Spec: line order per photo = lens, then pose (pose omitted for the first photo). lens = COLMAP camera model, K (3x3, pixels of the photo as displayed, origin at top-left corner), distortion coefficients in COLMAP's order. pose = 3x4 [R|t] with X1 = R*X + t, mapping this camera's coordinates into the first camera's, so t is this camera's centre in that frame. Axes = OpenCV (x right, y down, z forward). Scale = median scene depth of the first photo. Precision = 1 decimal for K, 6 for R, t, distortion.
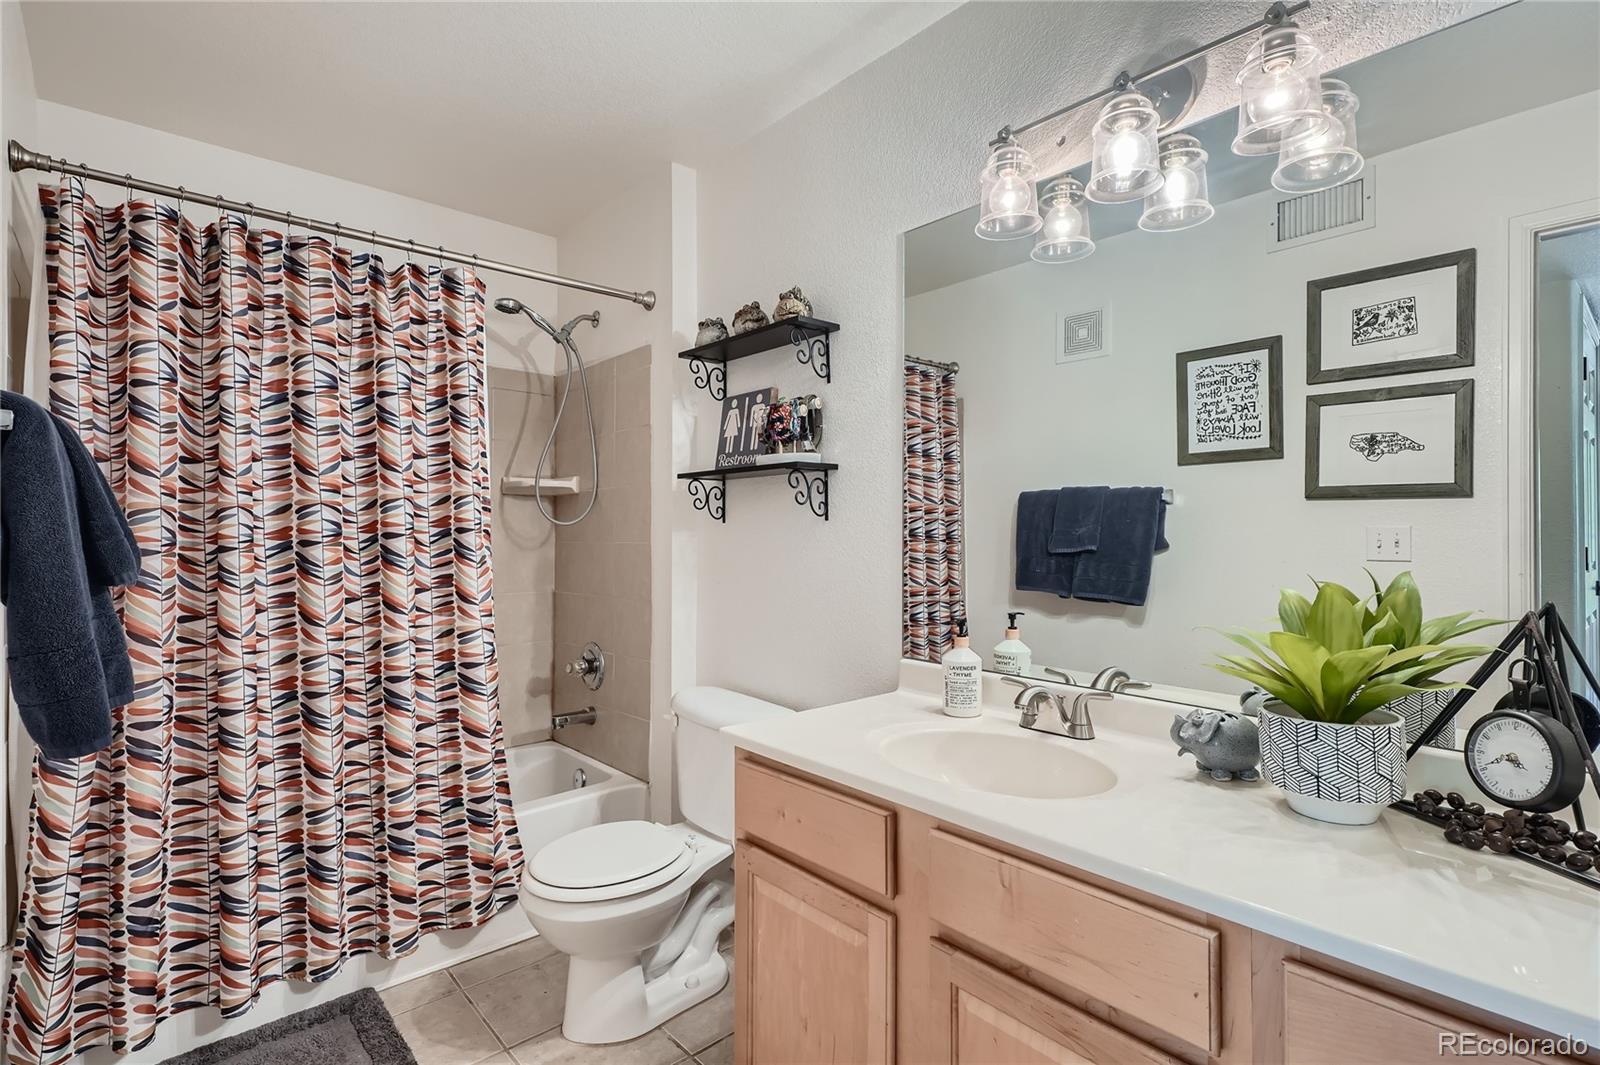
lens RADIAL K [[779.2, 0, 800.9], [0, 779.2, 525.5], [0, 0, 1]] dist [-0.000758, -0.000006]
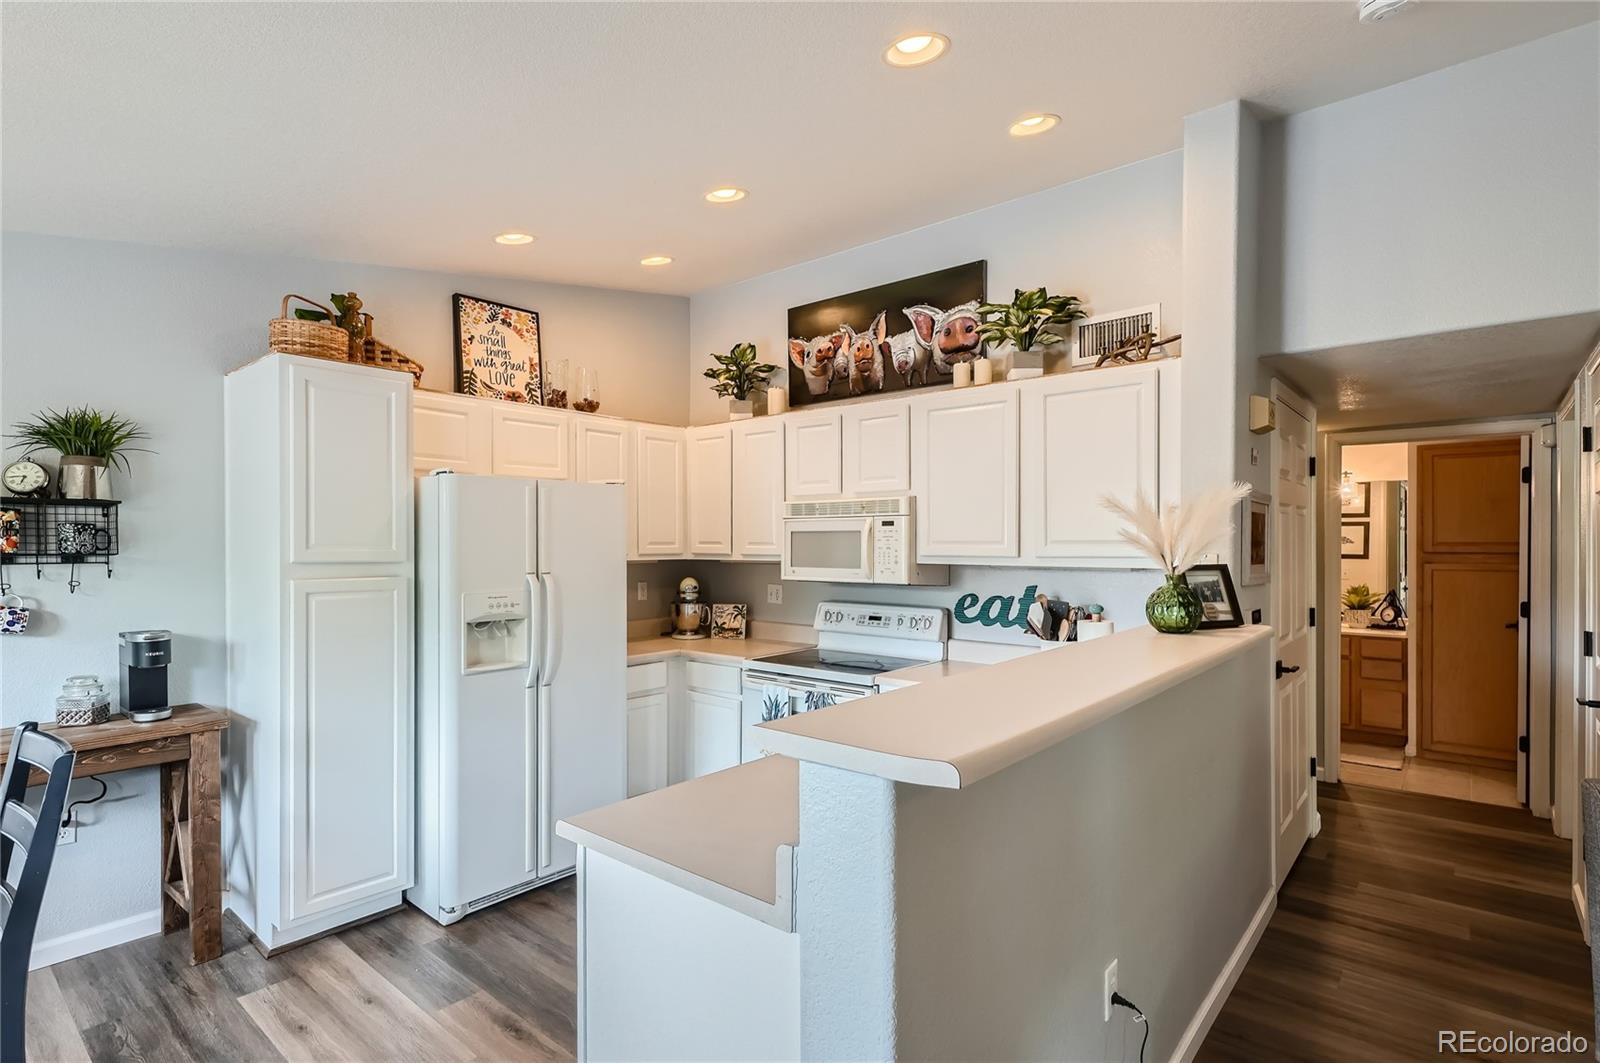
lens RADIAL K [[779.2, 0, 801.2], [0, 779.2, 542.5], [0, 0, 1]] dist [-0.000758, -0.000006]
pose [[0.991599, 0.004406, 0.129277, -1.817264], [-0.005191, 0.999970, 0.005734, -0.110288], [-0.129248, -0.006357, 0.991592, -1.822139]]
